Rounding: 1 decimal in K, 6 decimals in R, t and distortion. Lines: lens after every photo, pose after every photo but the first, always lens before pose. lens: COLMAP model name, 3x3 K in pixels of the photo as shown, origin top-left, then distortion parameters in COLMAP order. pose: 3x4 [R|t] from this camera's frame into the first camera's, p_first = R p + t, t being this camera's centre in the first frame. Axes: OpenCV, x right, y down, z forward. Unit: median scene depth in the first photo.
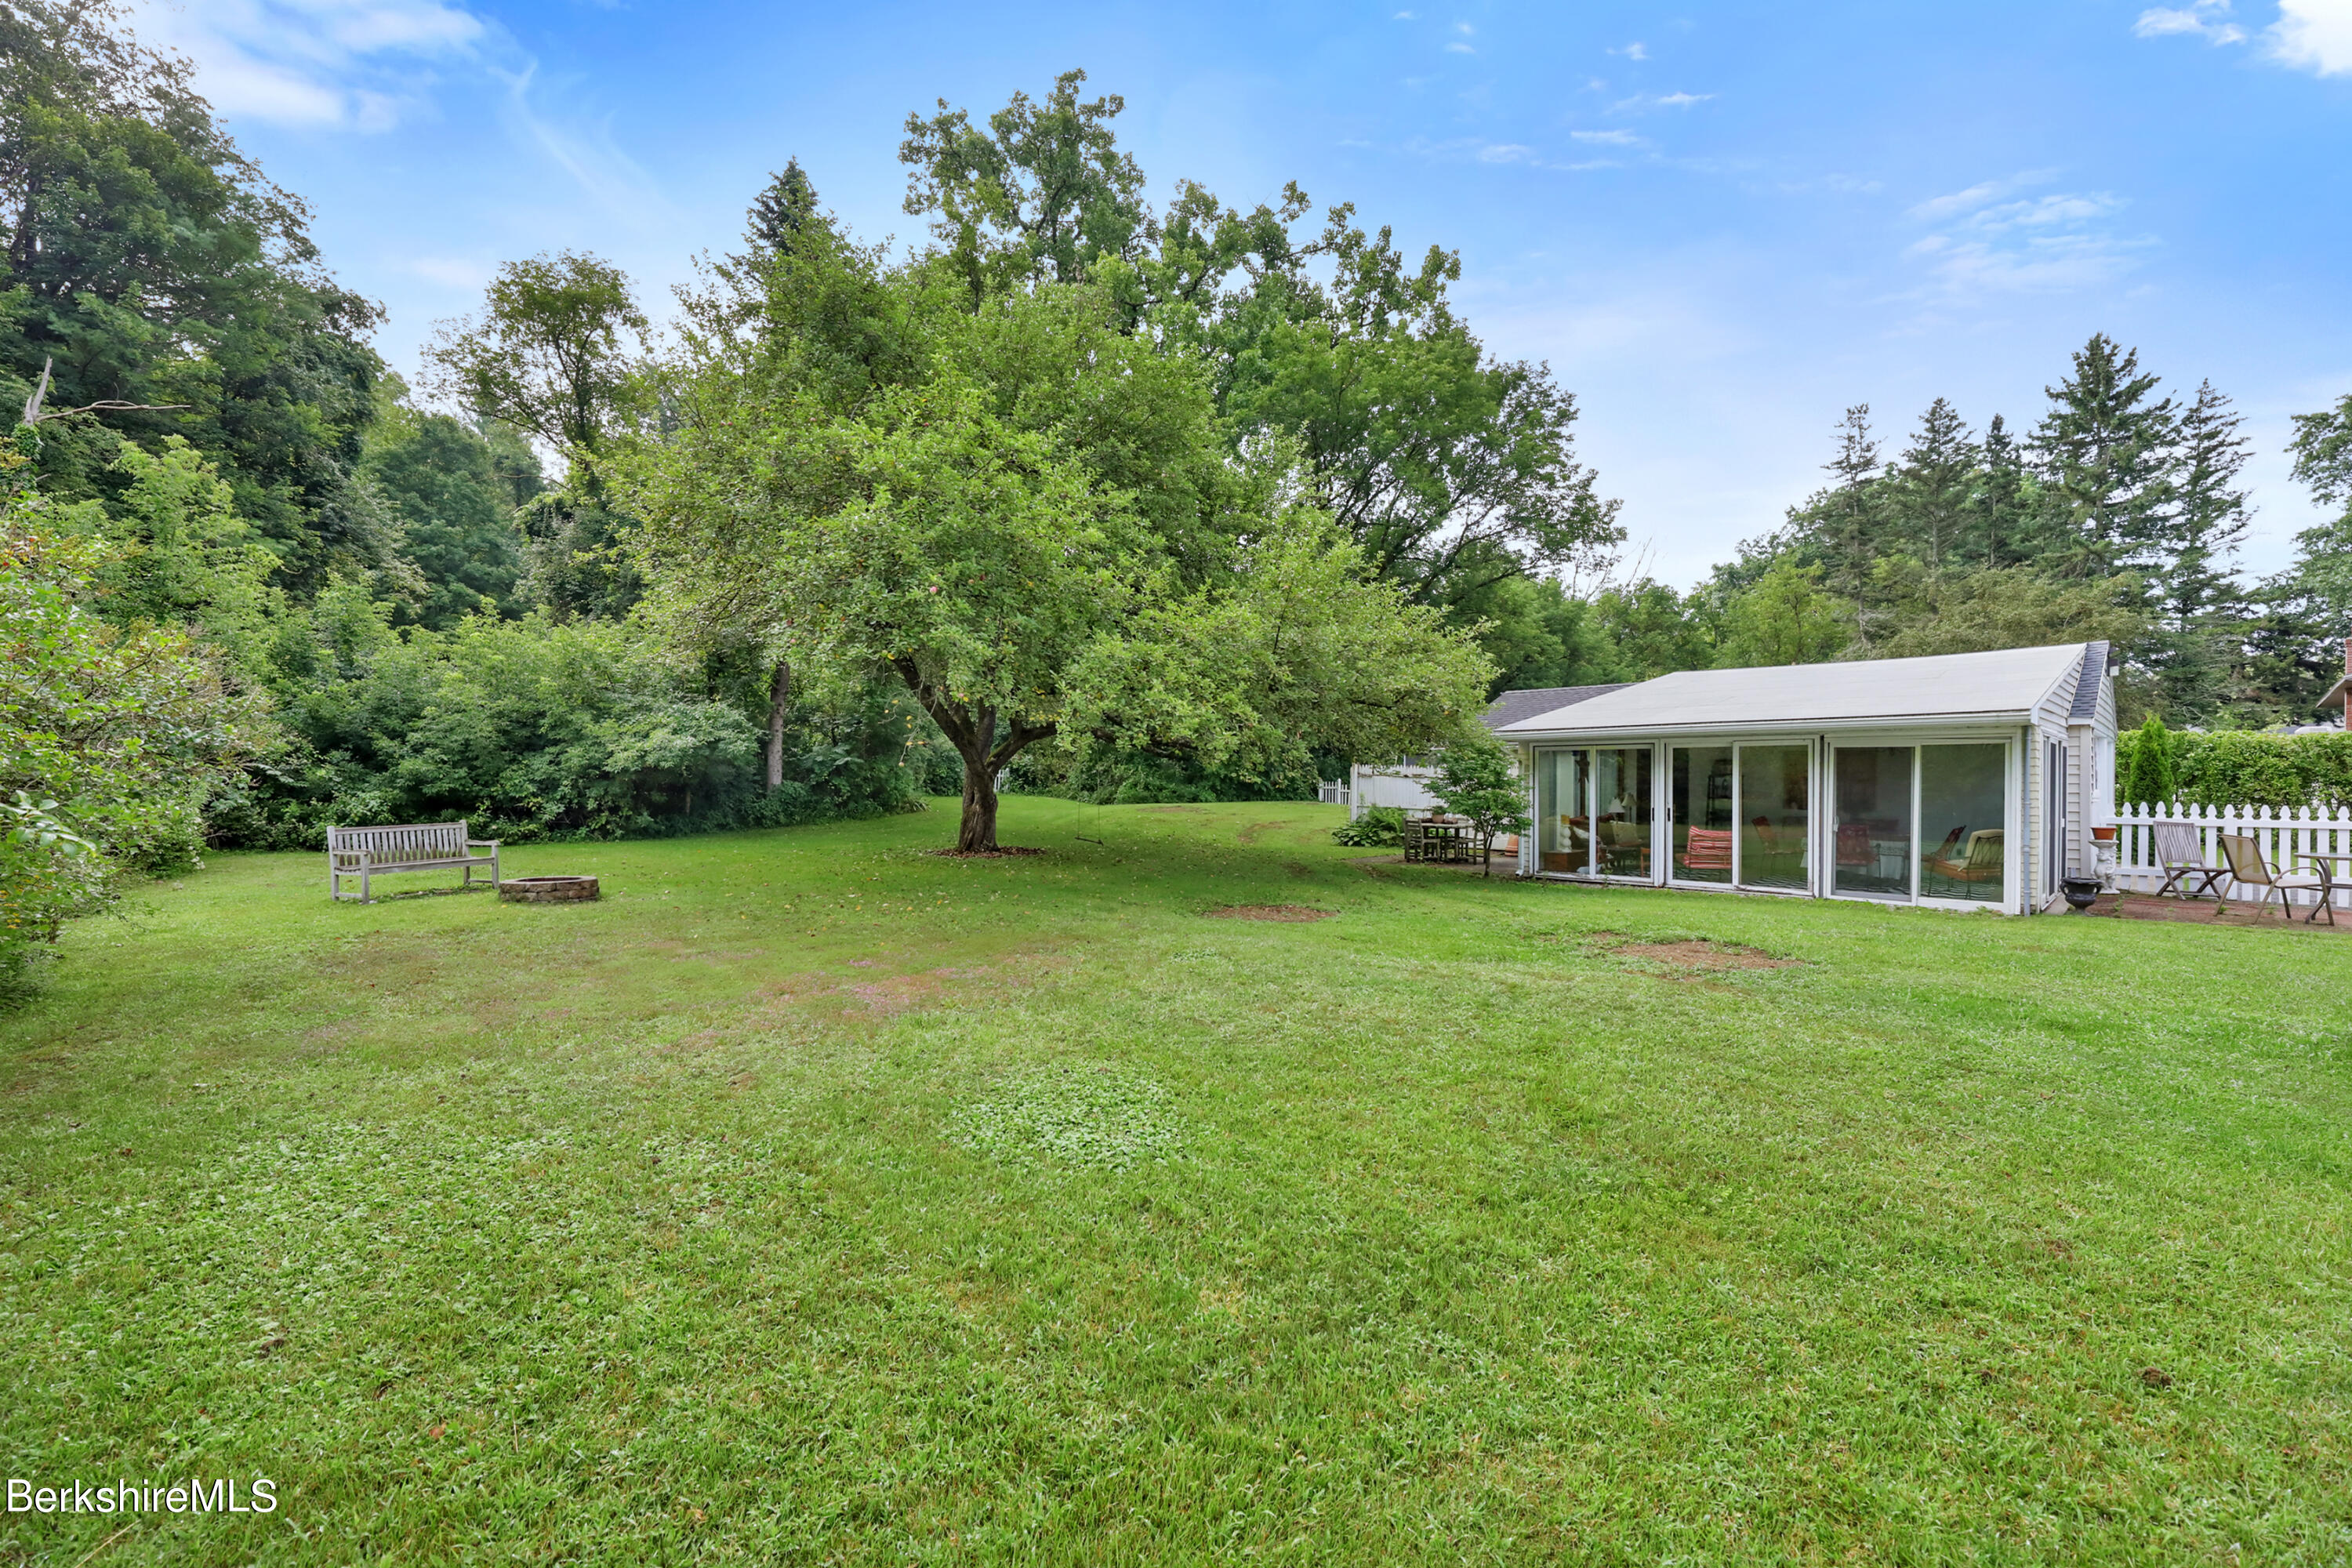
lens RADIAL K [[964.3, 0, 1170.4], [0, 964.3, 817.5], [0, 0, 1]] dist [0.007996, -0.004249]
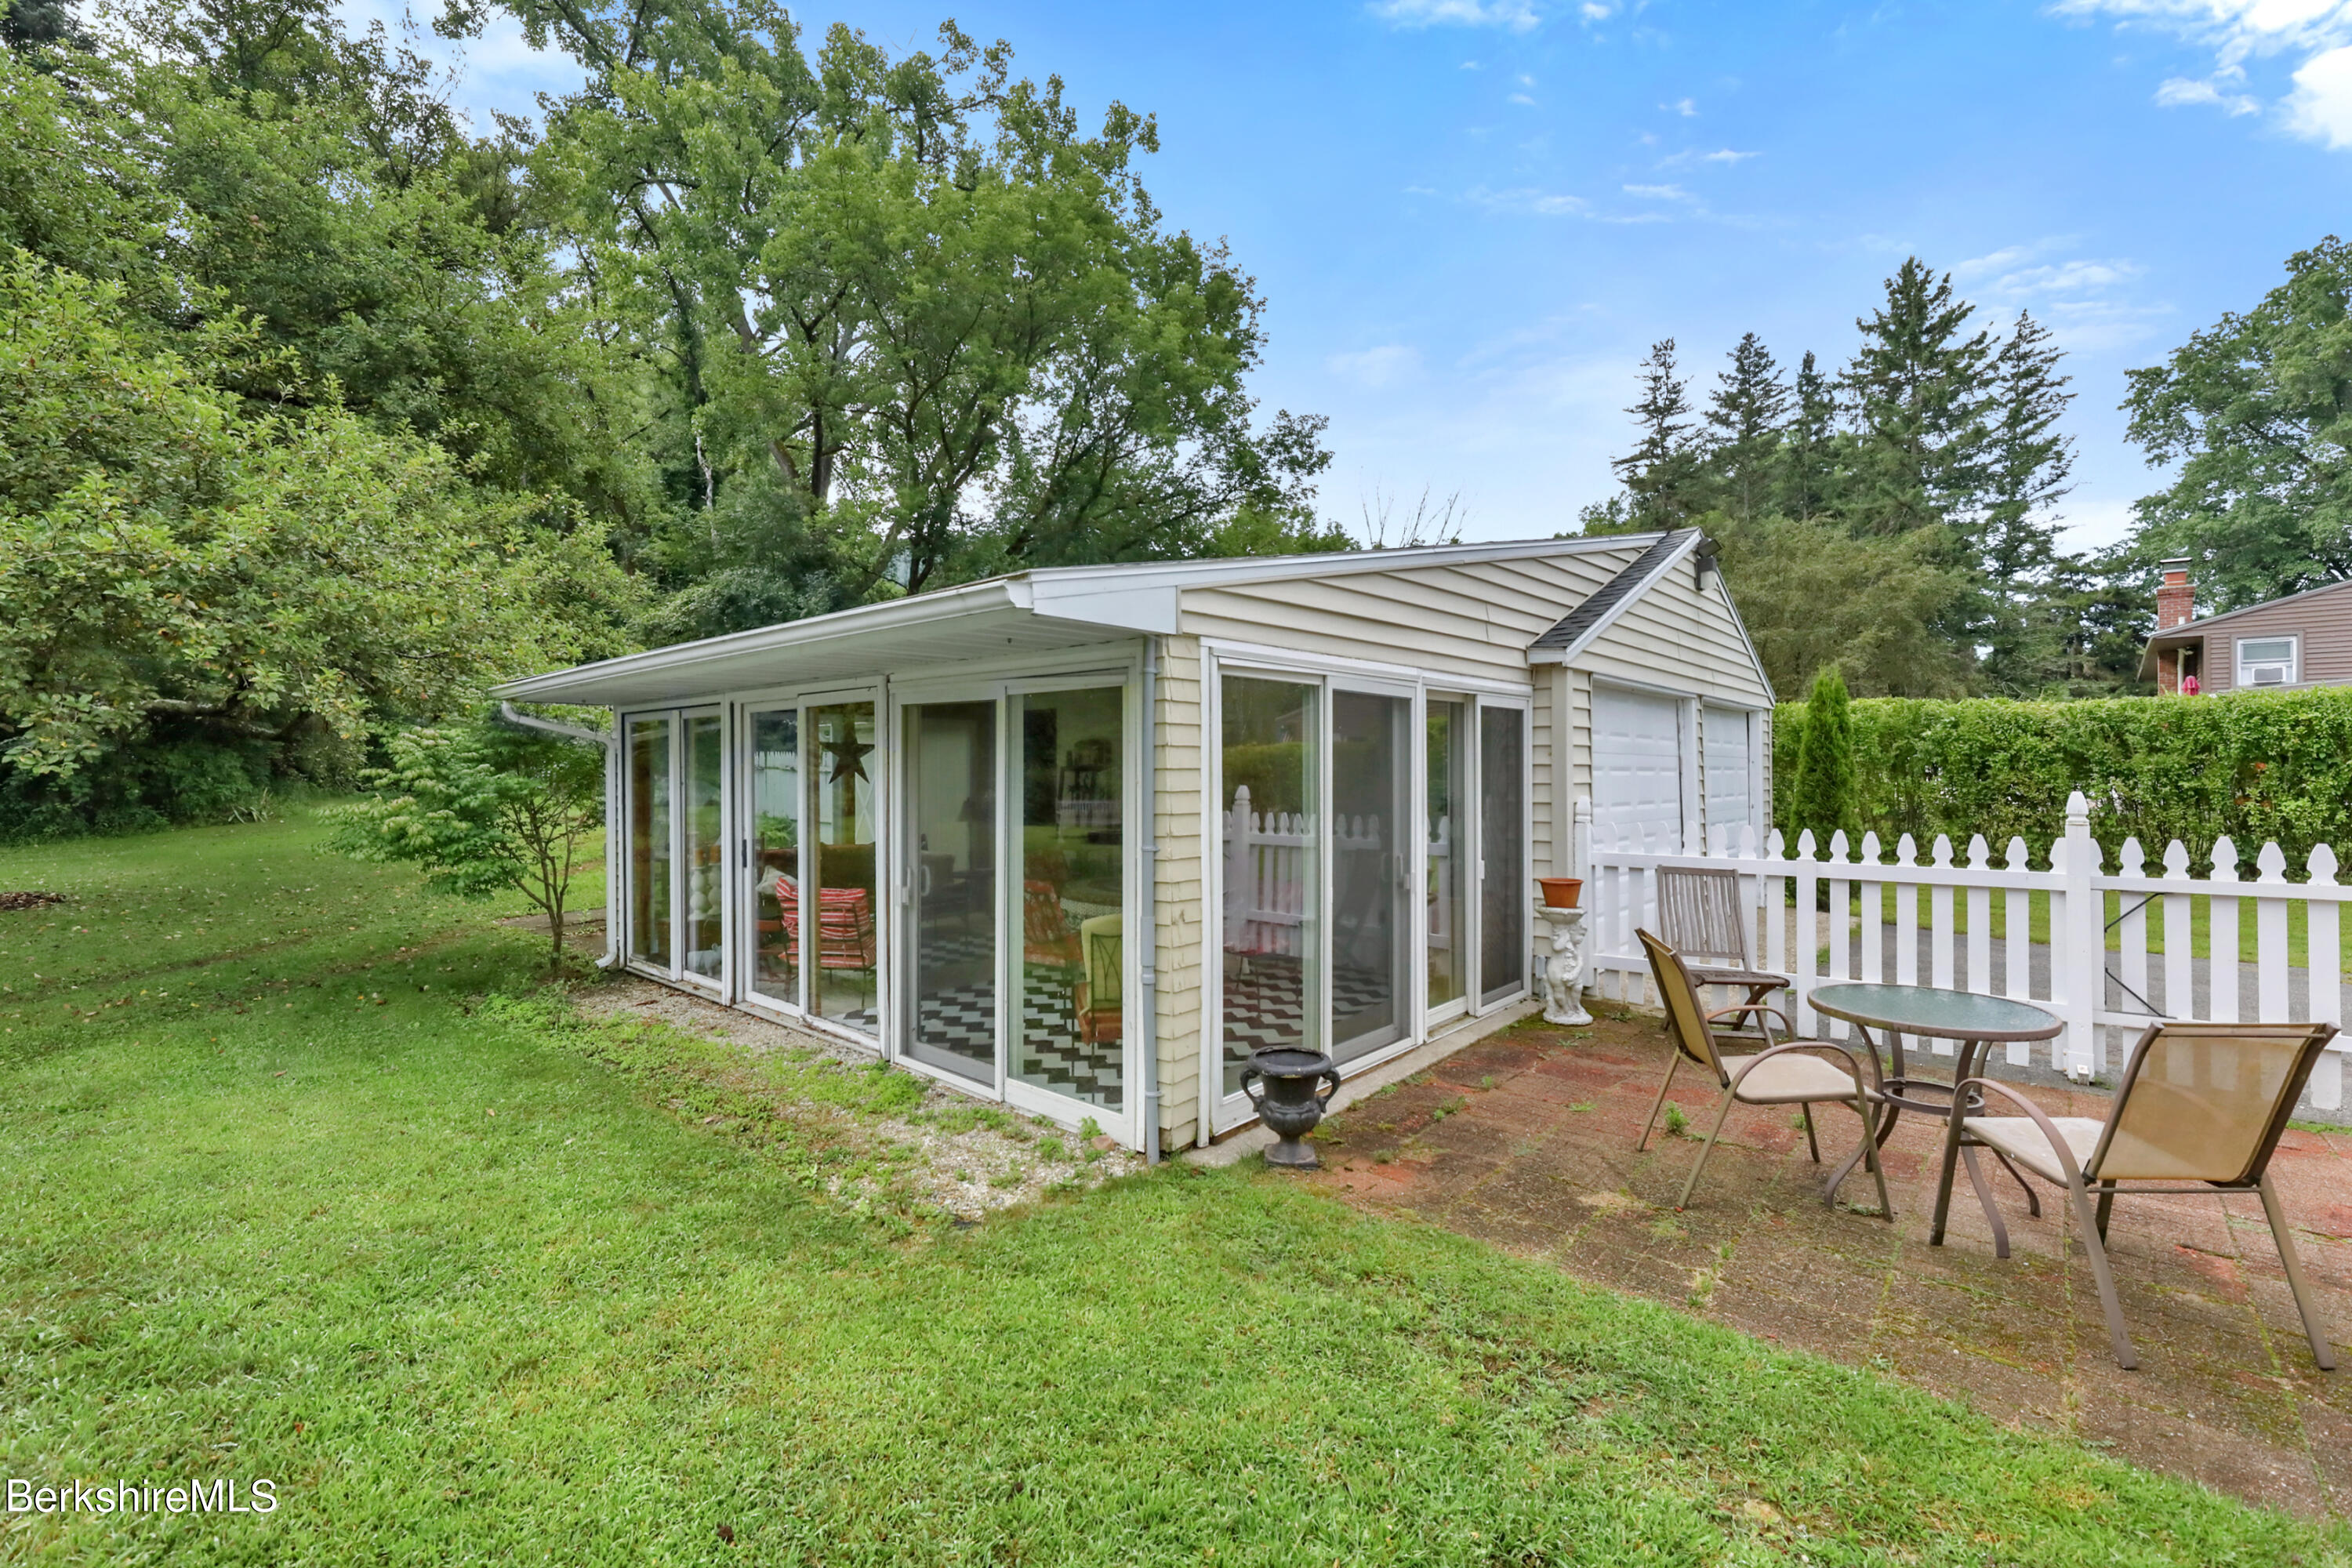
lens RADIAL K [[964.3, 0, 1167.3], [0, 964.3, 789.1], [0, 0, 1]] dist [0.007996, -0.004249]
pose [[0.997974, 0.000590, 0.063617, 0.227803], [-0.000127, 0.999973, -0.007293, -0.009285], [-0.063619, 0.007270, 0.997948, 0.166840]]
